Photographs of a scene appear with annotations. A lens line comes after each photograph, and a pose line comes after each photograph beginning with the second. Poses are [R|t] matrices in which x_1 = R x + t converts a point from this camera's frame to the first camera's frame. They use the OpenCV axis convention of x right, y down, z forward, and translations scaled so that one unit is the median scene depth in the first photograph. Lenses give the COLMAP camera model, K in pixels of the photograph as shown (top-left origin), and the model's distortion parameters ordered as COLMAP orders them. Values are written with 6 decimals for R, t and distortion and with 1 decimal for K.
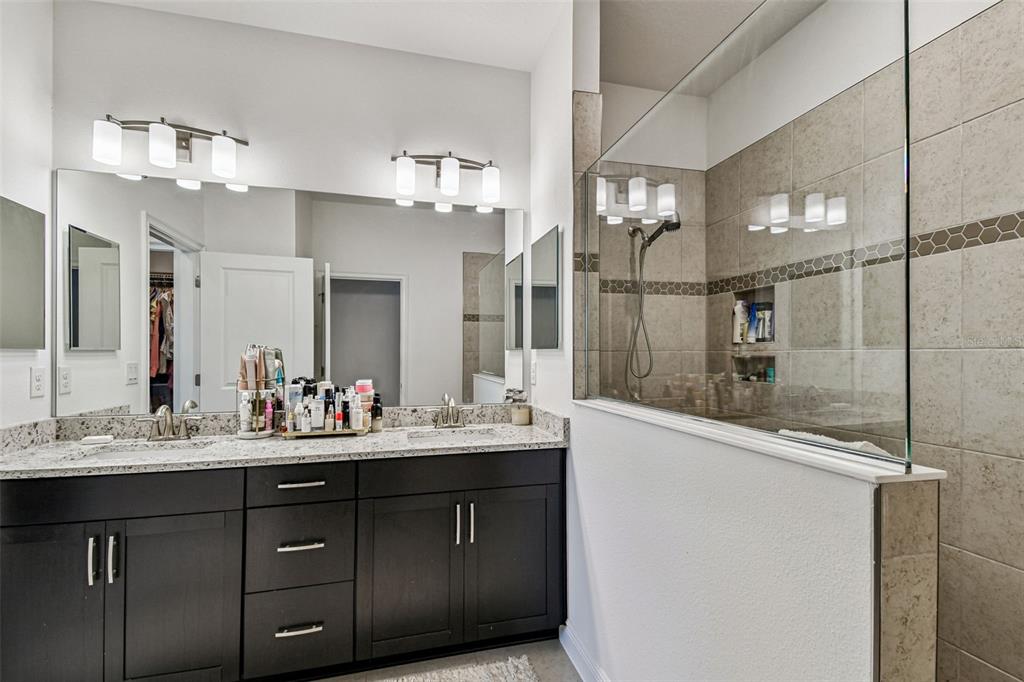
lens RADIAL K [[464.9, 0, 515.4], [0, 464.9, 347.8], [0, 0, 1]] dist [0.014604, -0.004759]
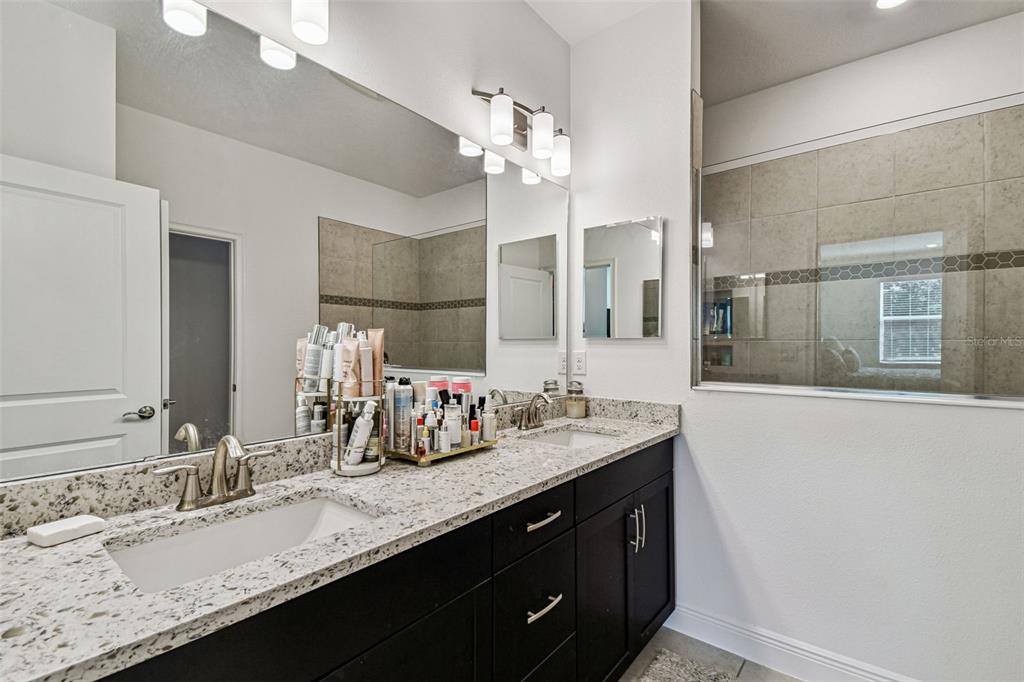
lens RADIAL K [[464.9, 0, 516.4], [0, 464.9, 345.5], [0, 0, 1]] dist [0.014604, -0.004759]
pose [[0.803491, 0.003423, 0.595307, -0.780651], [-0.009055, 0.999938, 0.006472, 0.017120], [-0.595248, -0.010591, 0.803472, 0.385015]]
